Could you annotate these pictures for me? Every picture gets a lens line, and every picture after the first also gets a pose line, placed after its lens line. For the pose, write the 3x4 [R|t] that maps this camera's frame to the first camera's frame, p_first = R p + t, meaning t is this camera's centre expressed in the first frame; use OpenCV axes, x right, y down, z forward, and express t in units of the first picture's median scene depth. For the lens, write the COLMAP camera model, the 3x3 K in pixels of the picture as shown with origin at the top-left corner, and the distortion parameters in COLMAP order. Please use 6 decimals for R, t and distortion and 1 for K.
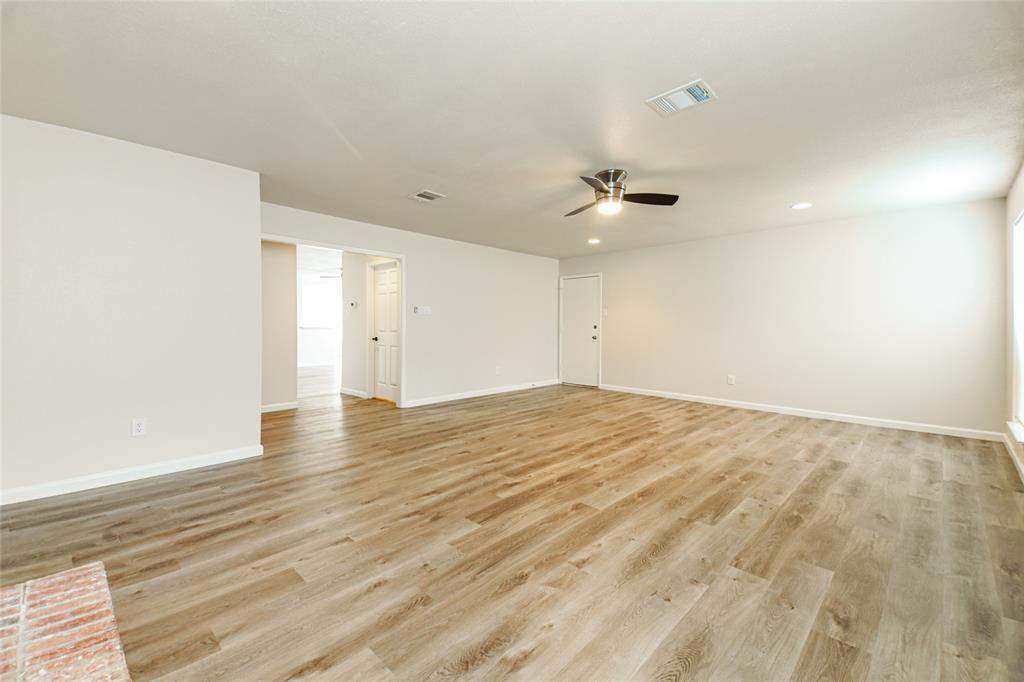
lens RADIAL K [[403.4, 0, 511.9], [0, 403.4, 325.4], [0, 0, 1]] dist [0.112153, -0.045130]
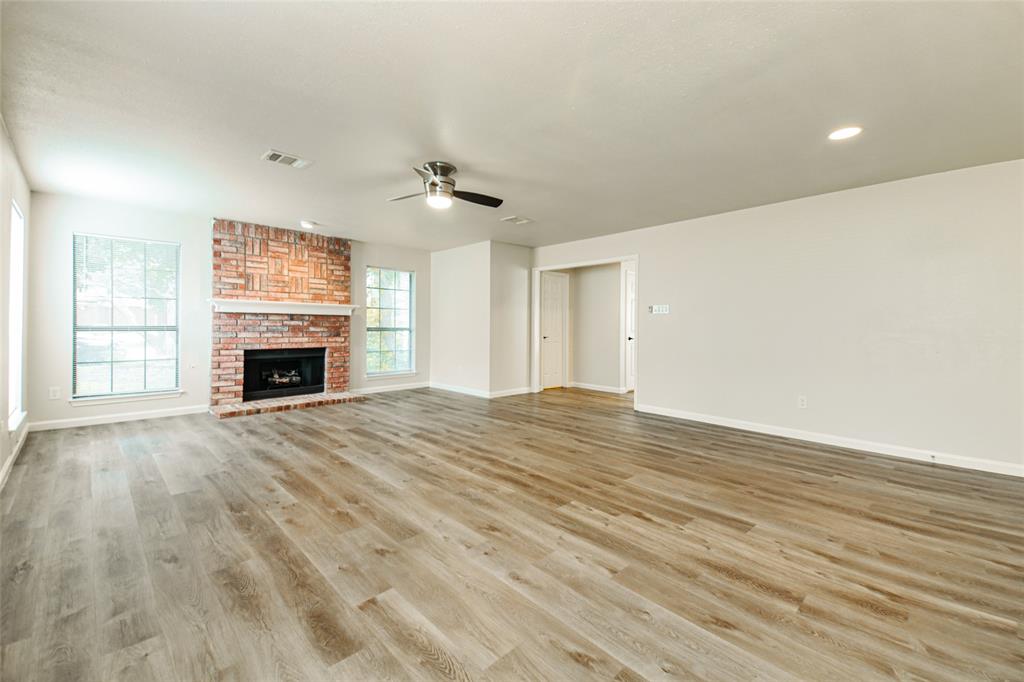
lens RADIAL K [[403.4, 0, 511.9], [0, 403.4, 325.4], [0, 0, 1]] dist [0.112153, -0.045130]
pose [[-0.007060, -0.008049, -0.999943, 1.403773], [-0.007403, 0.999941, -0.007997, 0.016228], [0.999948, 0.007346, -0.007120, 1.386746]]
